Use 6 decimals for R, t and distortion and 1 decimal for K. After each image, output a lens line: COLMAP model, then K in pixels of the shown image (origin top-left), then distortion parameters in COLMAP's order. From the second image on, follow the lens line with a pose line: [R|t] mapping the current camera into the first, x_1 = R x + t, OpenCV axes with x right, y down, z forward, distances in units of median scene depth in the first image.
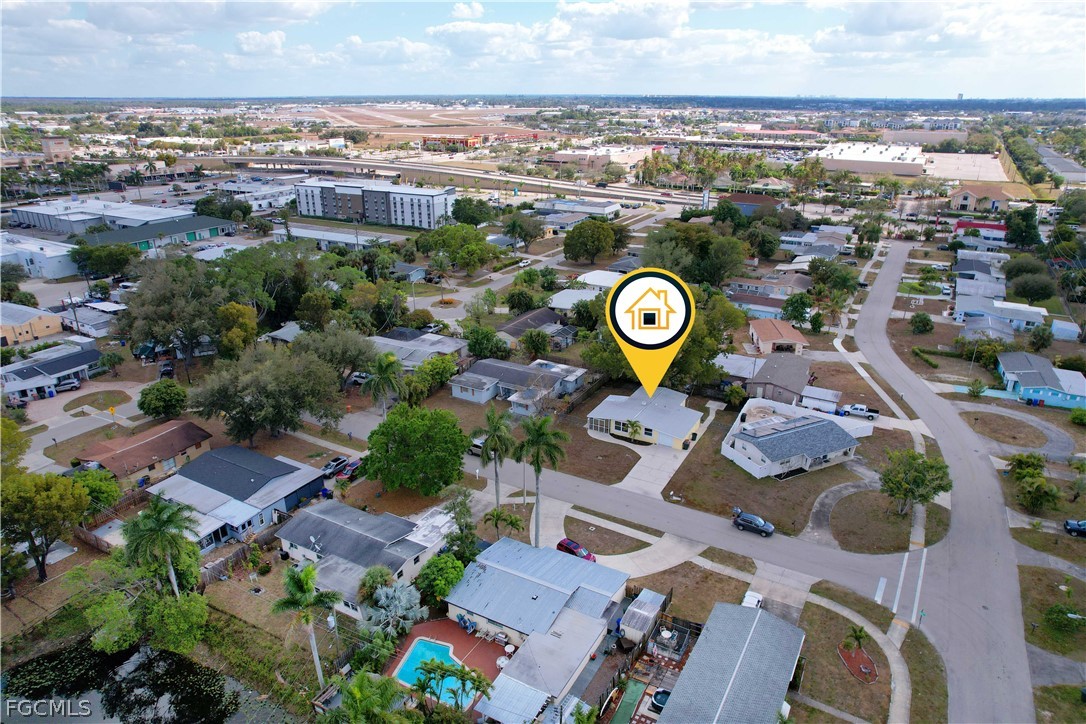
lens RADIAL K [[692.8, 0, 546.9], [0, 692.8, 360.8], [0, 0, 1]] dist [-0.074370, 0.064219]
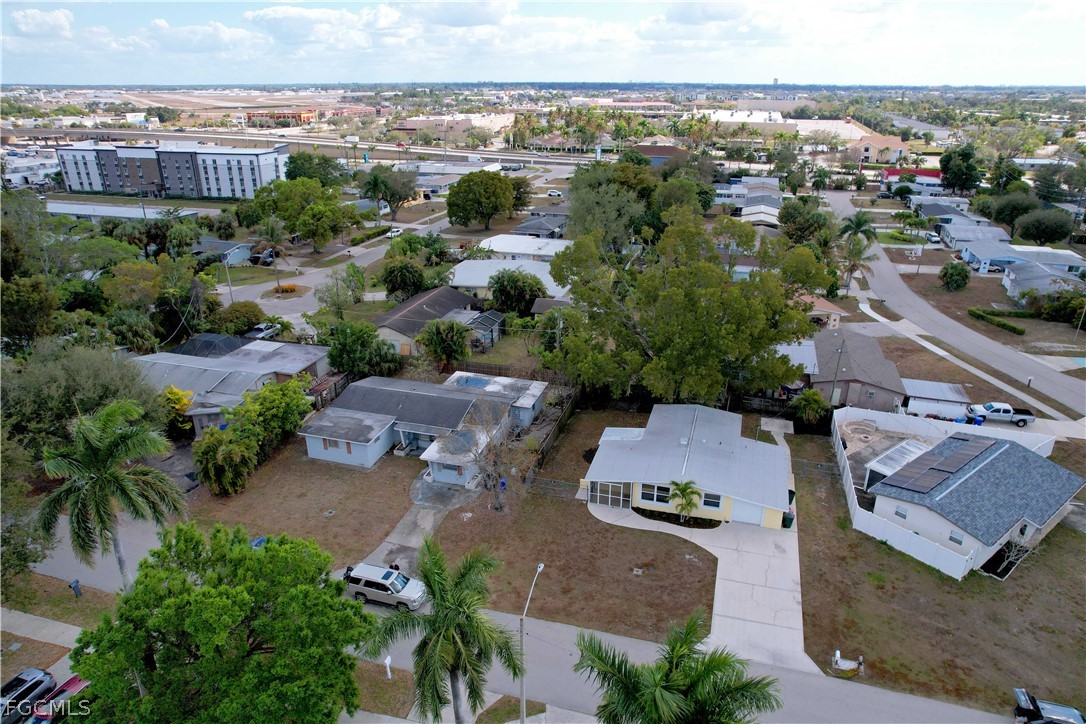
lens RADIAL K [[692.8, 0, 551.3], [0, 692.8, 367.0], [0, 0, 1]] dist [-0.074370, 0.064219]
pose [[0.974783, -0.084554, 0.206514, -0.053133], [0.079501, 0.996300, 0.032661, -0.017674], [-0.208511, -0.015420, 0.977898, 0.409524]]
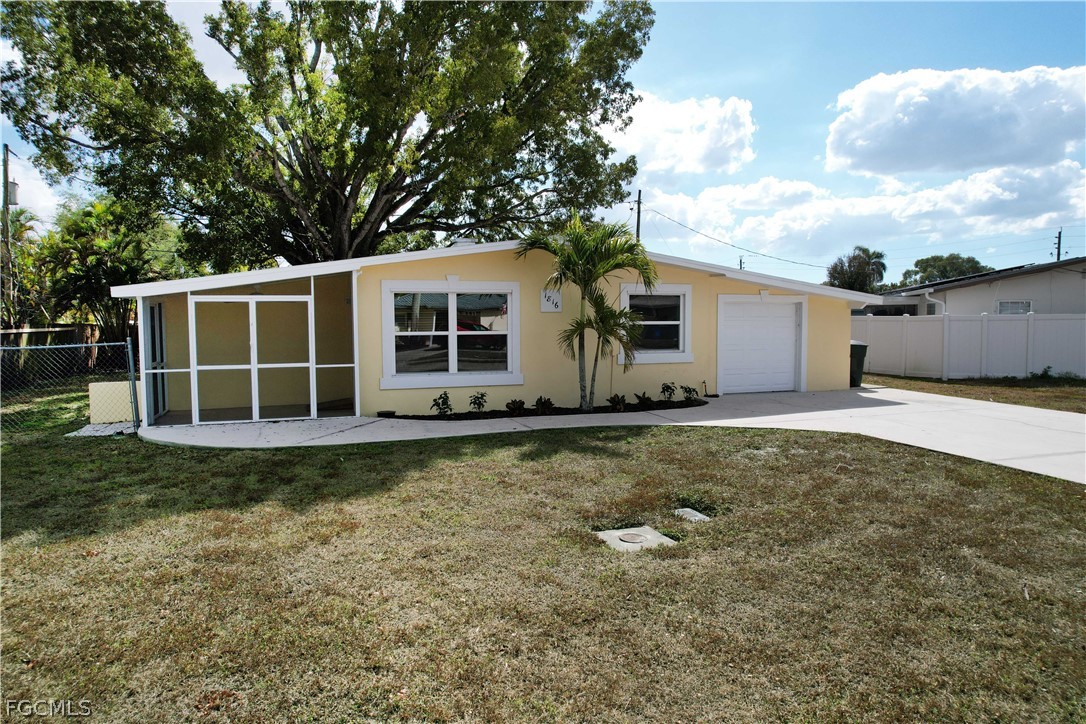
lens RADIAL K [[692.8, 0, 549.0], [0, 692.8, 368.2], [0, 0, 1]] dist [-0.074370, 0.064219]
pose [[0.649091, -0.054953, 0.758723, 0.019036], [0.279665, 0.944778, -0.170827, 0.101702], [-0.707437, 0.323071, 0.628616, 0.726933]]
